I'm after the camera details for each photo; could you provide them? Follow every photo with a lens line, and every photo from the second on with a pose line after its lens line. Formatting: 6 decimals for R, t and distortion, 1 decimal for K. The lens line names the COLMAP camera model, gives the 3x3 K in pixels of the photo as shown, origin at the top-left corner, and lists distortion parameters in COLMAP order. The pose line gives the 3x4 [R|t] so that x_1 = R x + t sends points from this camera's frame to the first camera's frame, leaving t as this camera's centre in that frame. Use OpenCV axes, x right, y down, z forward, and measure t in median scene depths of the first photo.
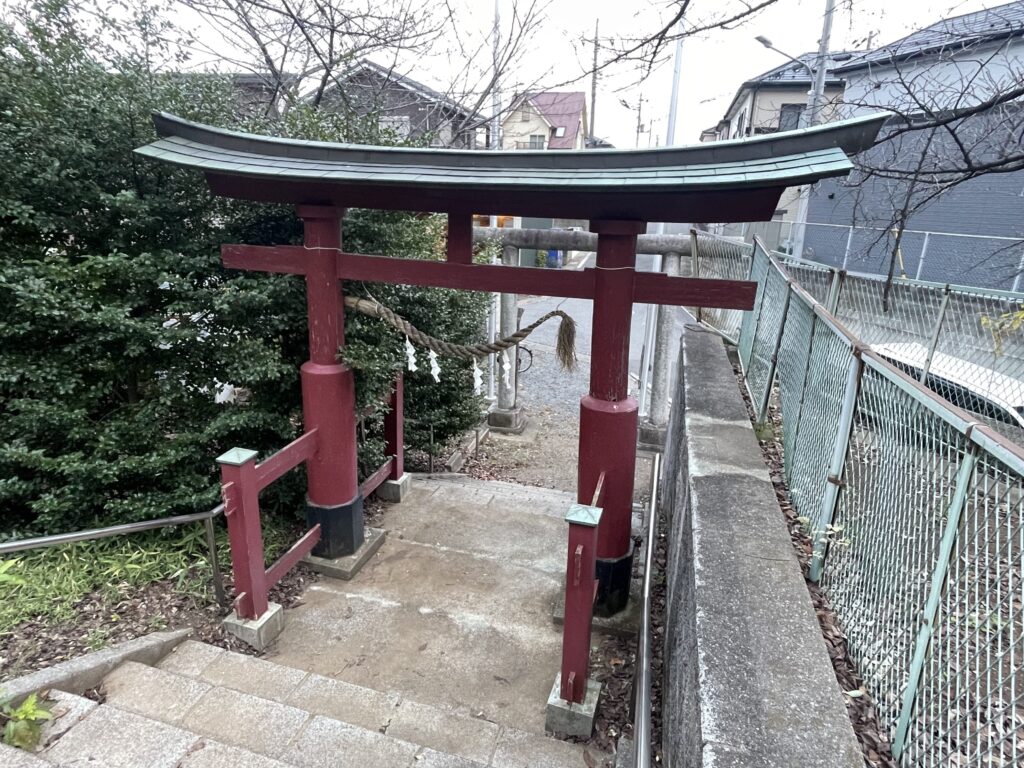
lens RADIAL K [[592.5, 0, 512.4], [0, 592.5, 383.5], [0, 0, 1]] dist [-0.006844, 0.003351]
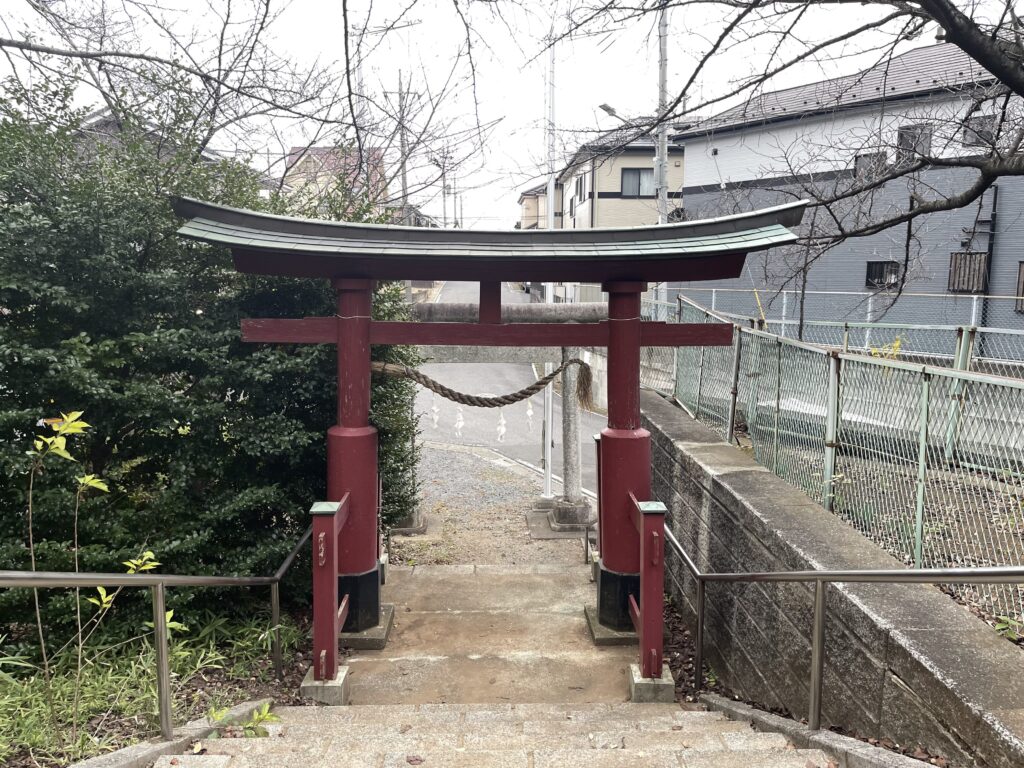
lens RADIAL K [[774.4, 0, 514.9], [0, 774.4, 391.7], [0, 0, 1]] dist [0.058389, -0.069865]
pose [[0.954810, -0.073140, 0.288077, -0.435573], [0.115009, 0.984663, -0.131194, 0.115859], [-0.274063, 0.158397, 0.948578, -0.371828]]
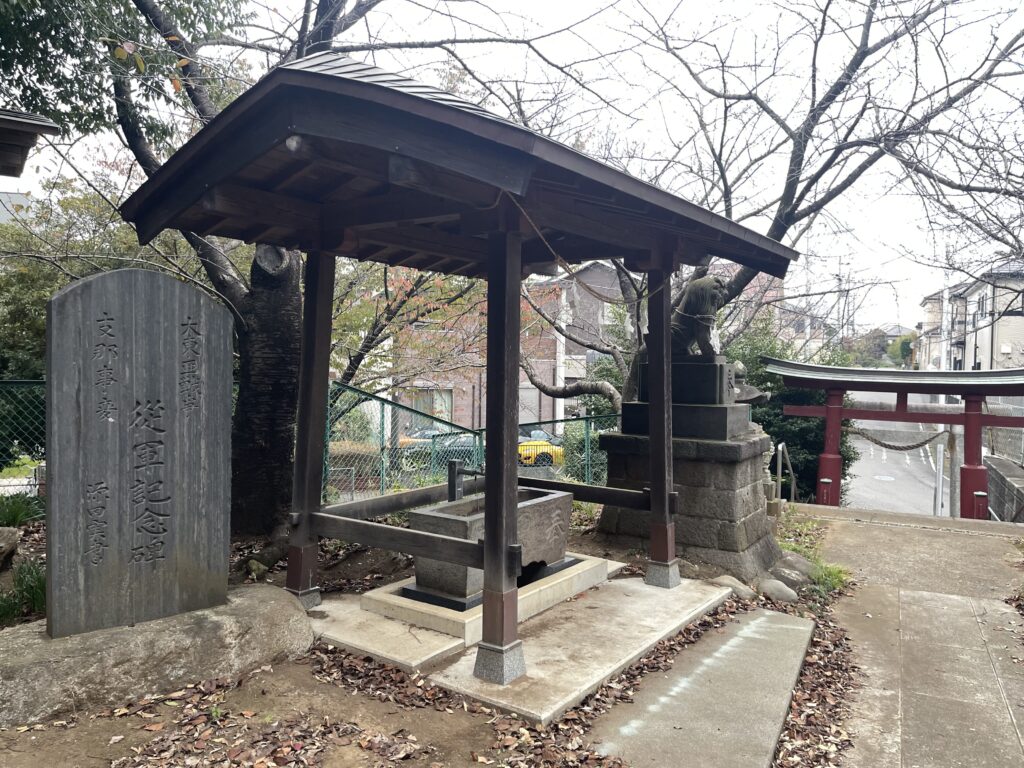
lens RADIAL K [[774.4, 0, 502.8], [0, 774.4, 383.2], [0, 0, 1]] dist [0.058389, -0.069865]
pose [[0.983158, -0.007445, -0.182605, -1.033081], [-0.043885, 0.960318, -0.275432, 0.604442], [0.177410, 0.278807, 0.943818, -2.229593]]
